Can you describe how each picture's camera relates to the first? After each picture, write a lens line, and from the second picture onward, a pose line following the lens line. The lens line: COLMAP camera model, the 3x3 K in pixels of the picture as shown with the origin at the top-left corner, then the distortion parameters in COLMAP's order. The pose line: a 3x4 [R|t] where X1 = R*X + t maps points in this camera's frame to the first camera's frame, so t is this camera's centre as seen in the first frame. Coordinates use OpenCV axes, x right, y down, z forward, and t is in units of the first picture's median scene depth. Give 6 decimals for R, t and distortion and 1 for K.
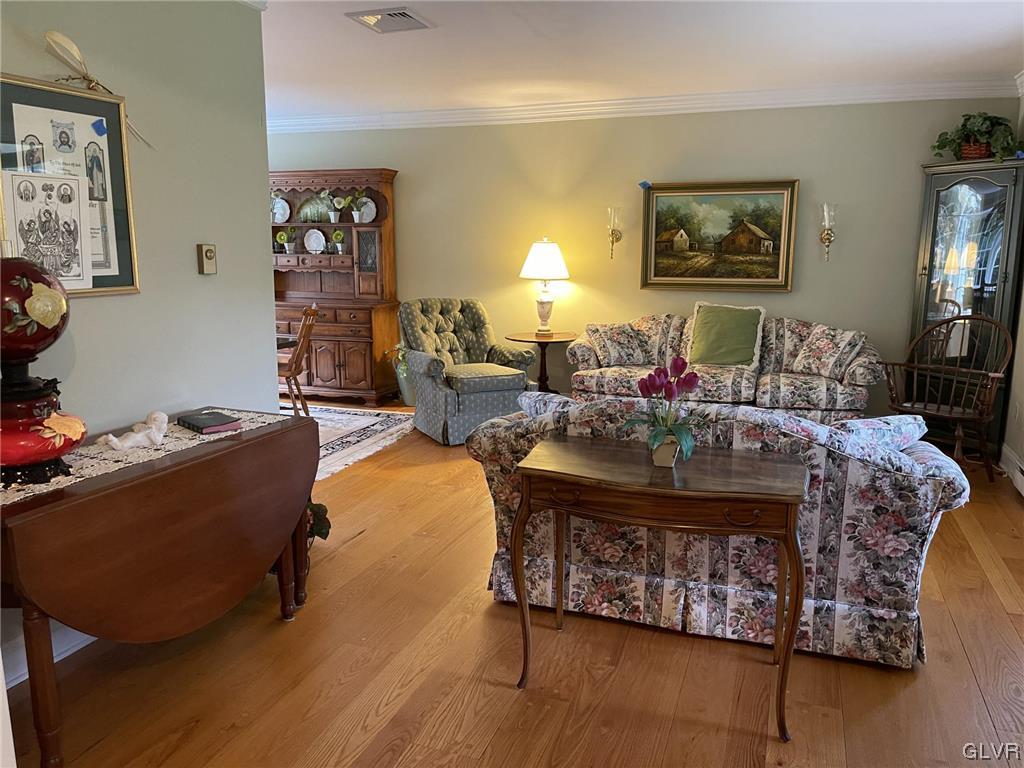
lens RADIAL K [[770.3, 0, 519.6], [0, 770.3, 384.2], [0, 0, 1]] dist [0.054485, -0.077953]
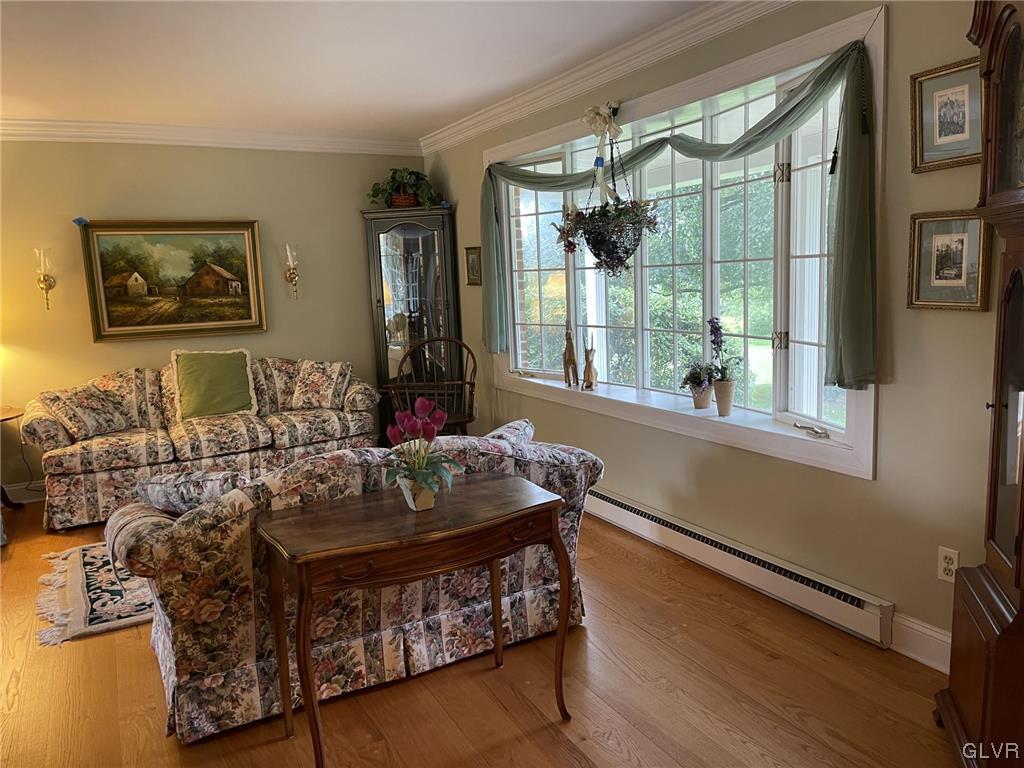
lens RADIAL K [[770.3, 0, 519.6], [0, 770.3, 384.2], [0, 0, 1]] dist [0.054485, -0.077953]
pose [[0.662764, -0.137898, 0.736022, -0.204080], [0.173375, 0.984448, 0.028323, -0.027031], [-0.728481, 0.108836, 0.676365, 0.107084]]
